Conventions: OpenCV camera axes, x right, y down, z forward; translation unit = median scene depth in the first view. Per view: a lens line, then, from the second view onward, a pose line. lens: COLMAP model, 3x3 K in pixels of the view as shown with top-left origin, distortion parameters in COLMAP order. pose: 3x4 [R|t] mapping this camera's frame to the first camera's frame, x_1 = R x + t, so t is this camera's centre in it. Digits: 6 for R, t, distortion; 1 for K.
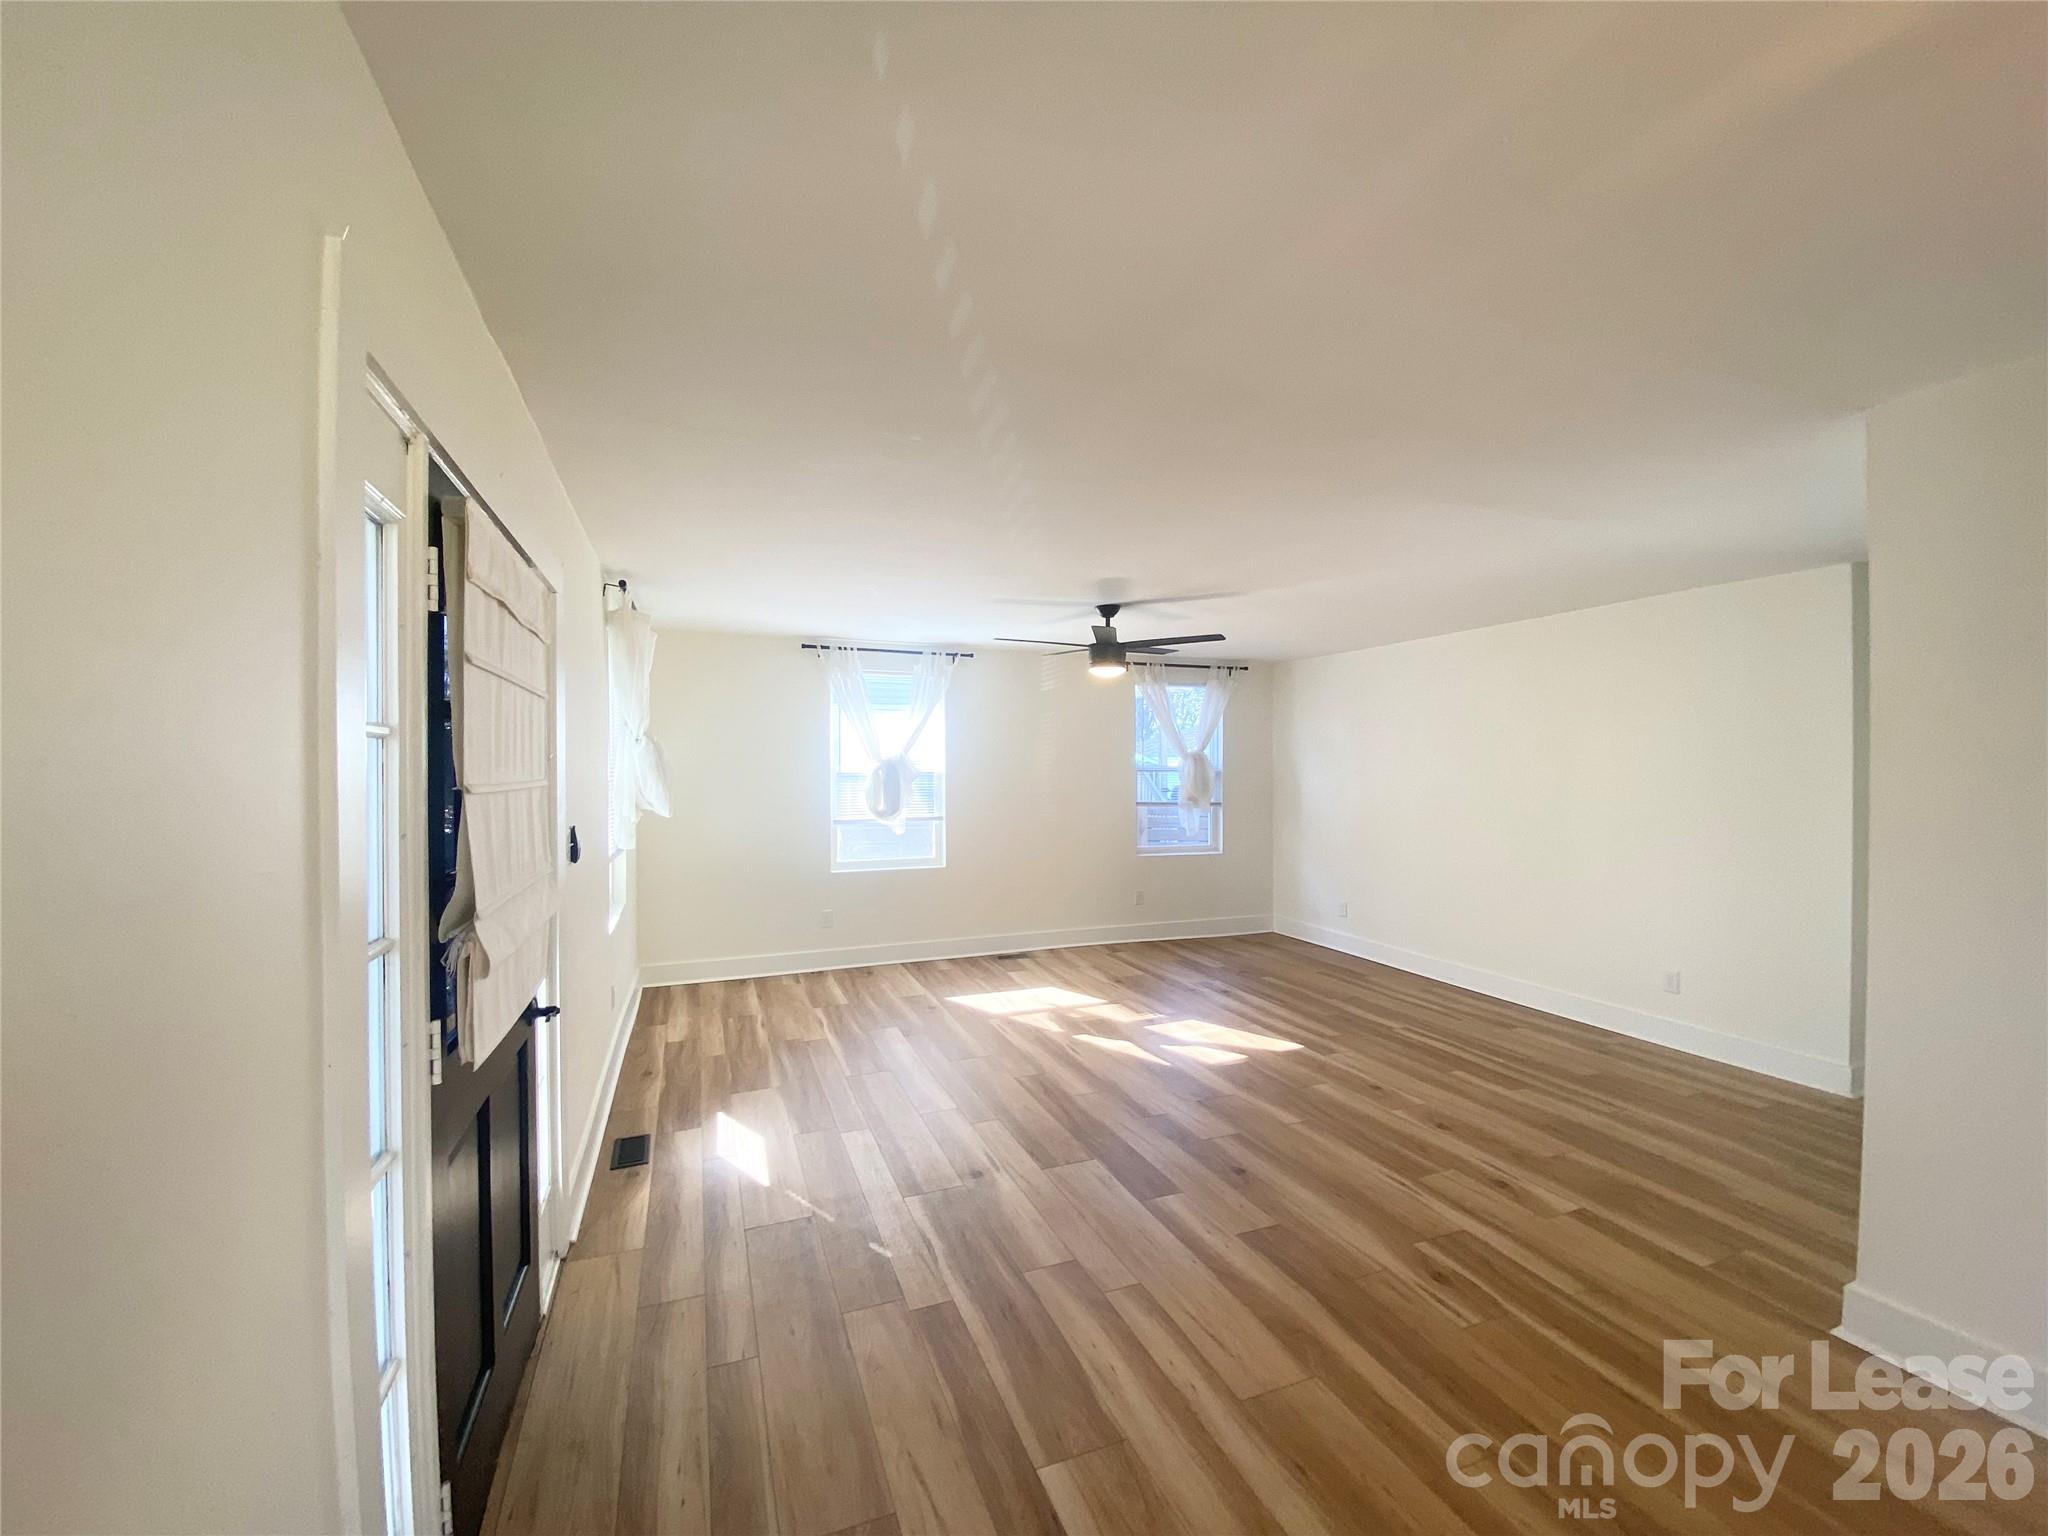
lens RADIAL K [[827.8, 0, 1020.2], [0, 827.8, 772.1], [0, 0, 1]] dist [0.035478, -0.029377]
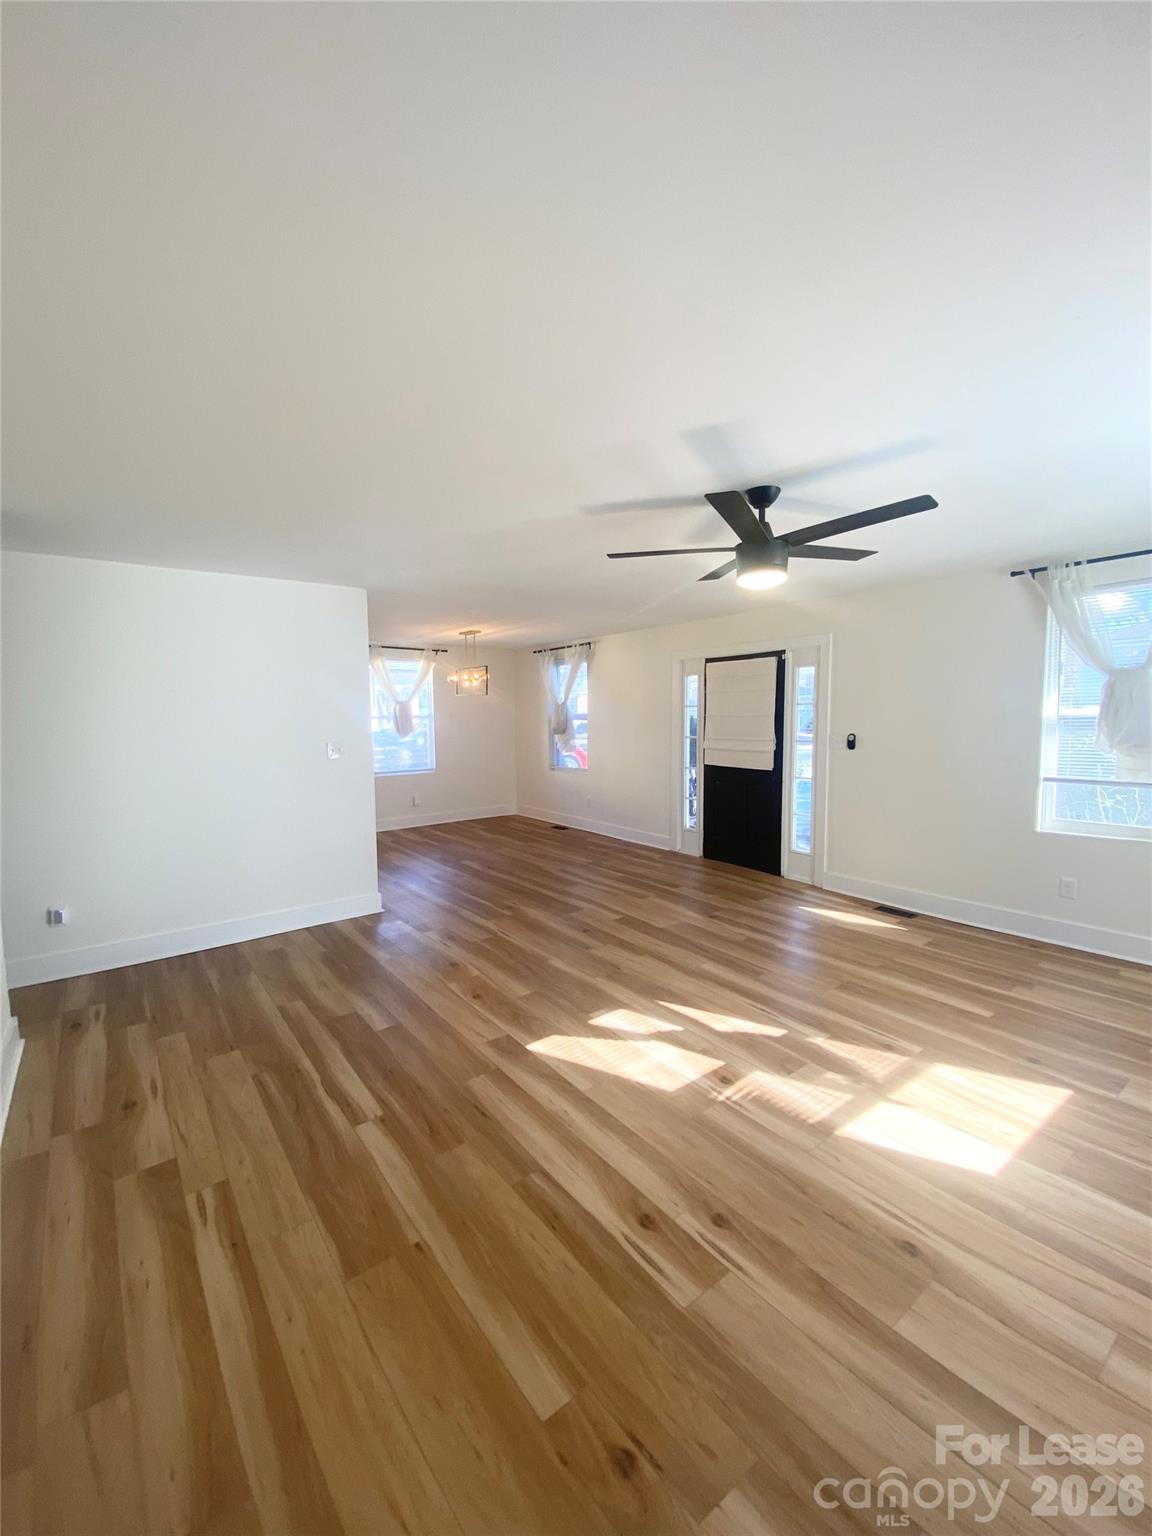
lens RADIAL K [[620.8, 0, 576.0], [0, 620.8, 768.0], [0, 0, 1]] dist [0.035478, -0.029377]
pose [[-0.961147, 0.036058, -0.273673, 0.415654], [0.008877, 0.994956, 0.099914, -0.012511], [0.275895, 0.093603, -0.956619, 1.461061]]
